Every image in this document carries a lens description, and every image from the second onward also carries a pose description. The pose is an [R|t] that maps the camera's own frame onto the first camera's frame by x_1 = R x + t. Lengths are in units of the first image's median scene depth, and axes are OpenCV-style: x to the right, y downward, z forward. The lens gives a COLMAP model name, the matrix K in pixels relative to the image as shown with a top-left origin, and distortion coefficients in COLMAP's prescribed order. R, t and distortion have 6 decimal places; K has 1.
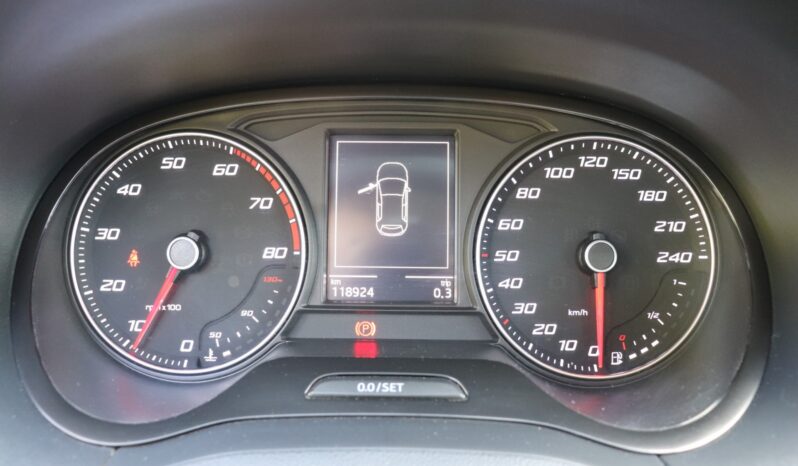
lens RADIAL K [[666.1, 0, 401.8], [0, 666.1, 236.7], [0, 0, 1]] dist [-0.138925, 0.068012]
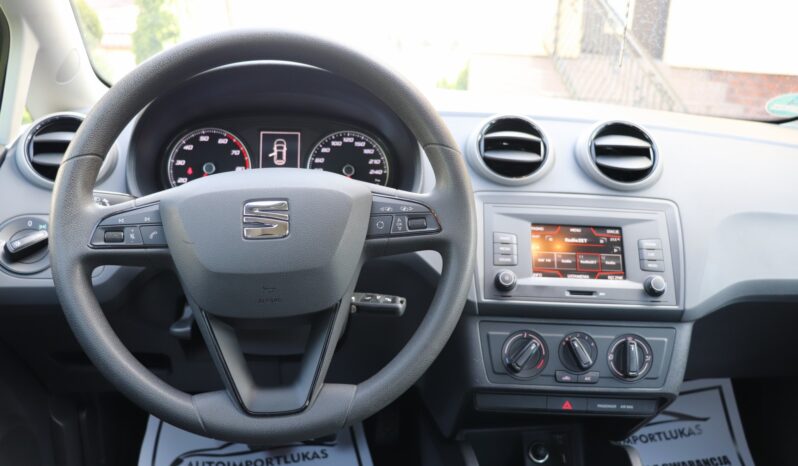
lens RADIAL K [[666.1, 0, 399.3], [0, 666.1, 239.9], [0, 0, 1]] dist [-0.138925, 0.068012]
pose [[0.988410, -0.004345, 0.151747, 0.062424], [0.005608, 0.999953, -0.007896, 0.366111], [-0.151705, 0.008655, 0.988388, -2.012065]]
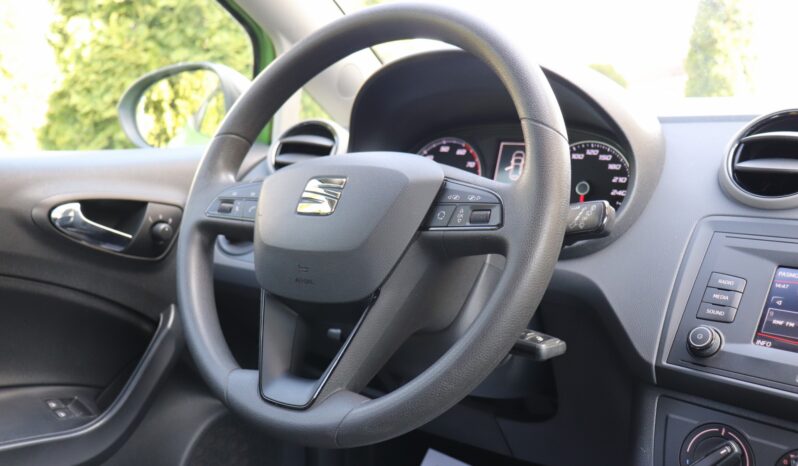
lens RADIAL K [[753.8, 0, 402.1], [0, 753.8, 230.6], [0, 0, 1]] dist [-0.076474, 0.000000]
pose [[0.800146, 0.079498, -0.594514, 1.390786], [-0.165973, 0.981821, -0.092091, 0.535229], [0.576385, 0.172360, 0.798794, -1.535067]]
